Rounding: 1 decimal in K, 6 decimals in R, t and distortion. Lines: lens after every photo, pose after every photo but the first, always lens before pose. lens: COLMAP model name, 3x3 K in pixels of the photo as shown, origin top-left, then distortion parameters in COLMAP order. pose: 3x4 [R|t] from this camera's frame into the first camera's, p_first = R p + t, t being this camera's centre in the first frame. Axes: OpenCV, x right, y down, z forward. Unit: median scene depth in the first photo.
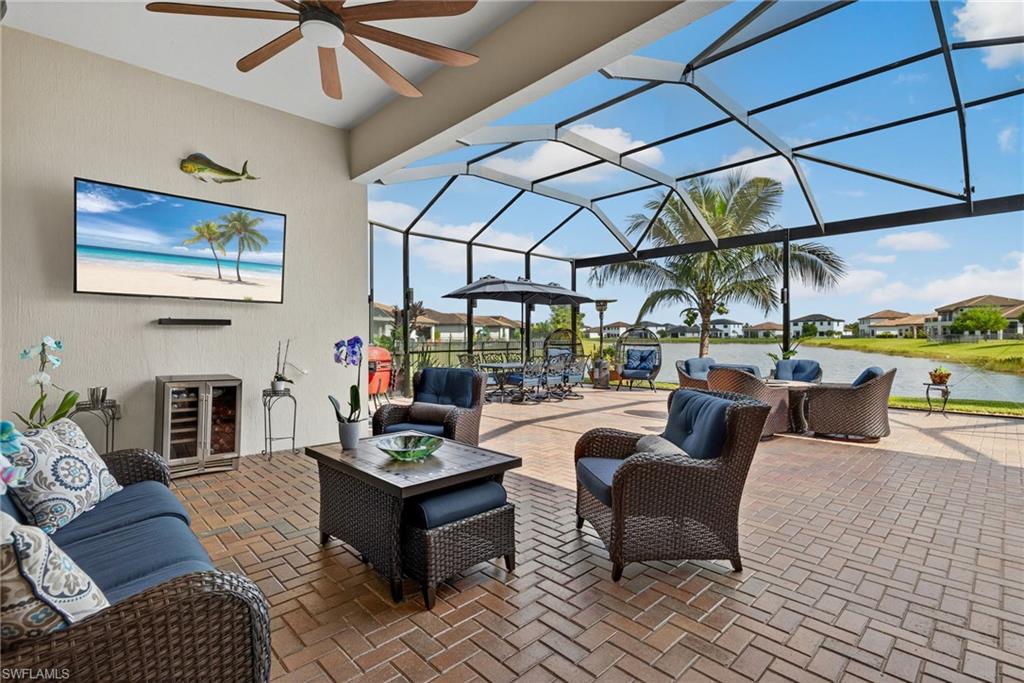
lens RADIAL K [[455.8, 0, 512.0], [0, 455.8, 348.1], [0, 0, 1]] dist [0.007477, -0.000209]
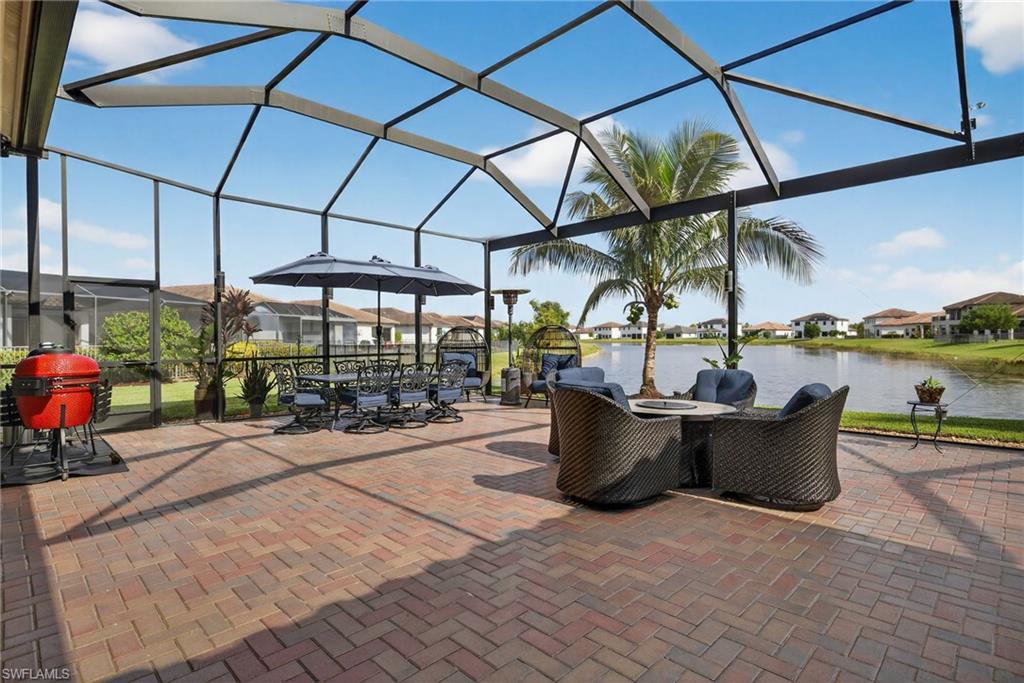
lens RADIAL K [[490.9, 0, 509.4], [0, 490.9, 347.5], [0, 0, 1]] dist [0.007292, 0.002376]
pose [[0.999694, -0.004707, 0.024290, 0.157746], [0.004865, 0.999967, -0.006472, -0.002388], [-0.024259, 0.006588, 0.999684, 0.150834]]
